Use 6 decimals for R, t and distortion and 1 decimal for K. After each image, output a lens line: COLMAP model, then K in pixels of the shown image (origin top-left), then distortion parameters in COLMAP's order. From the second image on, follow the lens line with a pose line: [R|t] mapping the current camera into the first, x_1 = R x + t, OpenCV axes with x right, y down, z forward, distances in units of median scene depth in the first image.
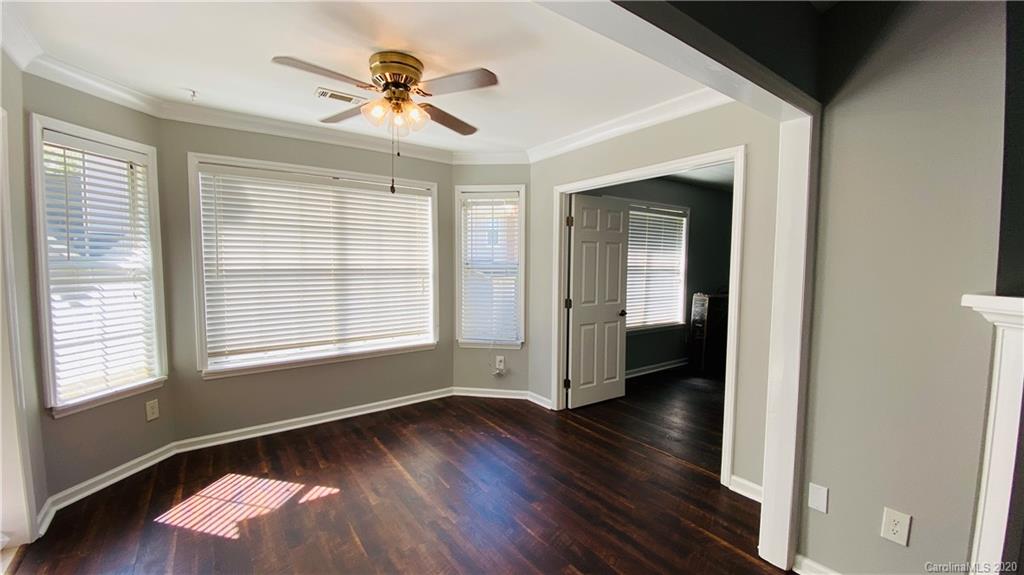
lens RADIAL K [[423.0, 0, 519.9], [0, 423.0, 284.7], [0, 0, 1]] dist [-0.002389, -0.008308]
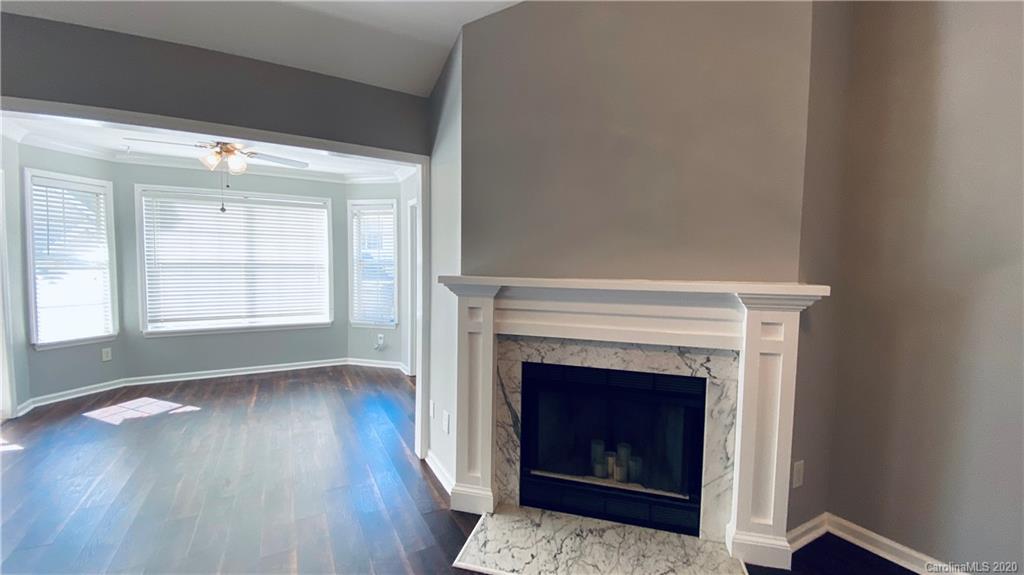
lens RADIAL K [[423.0, 0, 514.7], [0, 423.0, 283.5], [0, 0, 1]] dist [-0.002389, -0.008308]
pose [[0.990374, 0.014661, -0.137639, 0.724643], [-0.015556, 0.999864, -0.005431, 0.024921], [0.137540, 0.007520, 0.990468, -0.275556]]
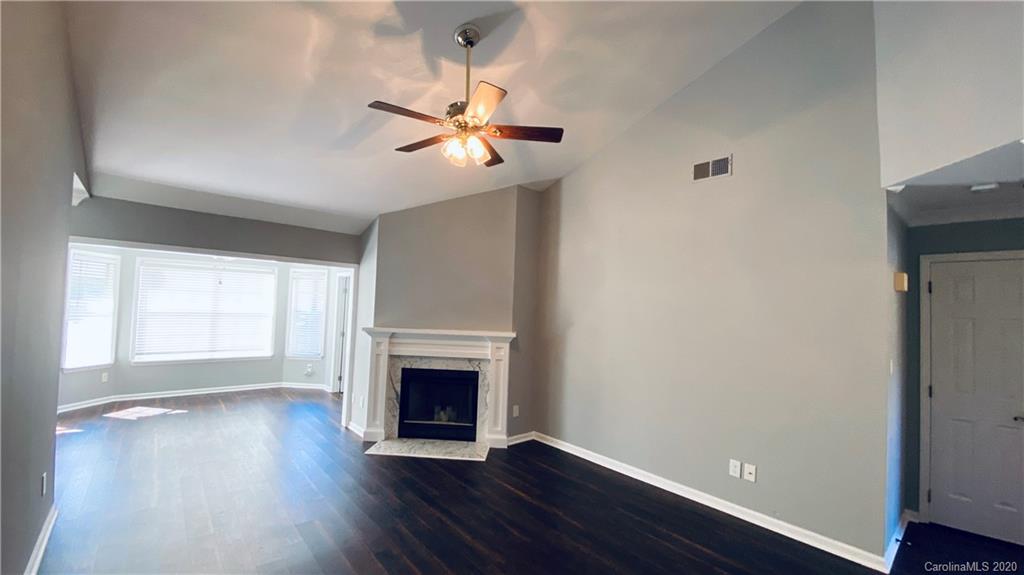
lens RADIAL K [[423.0, 0, 517.5], [0, 423.0, 282.4], [0, 0, 1]] dist [-0.002389, -0.008308]
pose [[0.997060, 0.030824, 0.070157, 0.953033], [-0.022948, 0.993619, -0.110428, 0.004976], [-0.073113, 0.108493, 0.991405, -1.189839]]
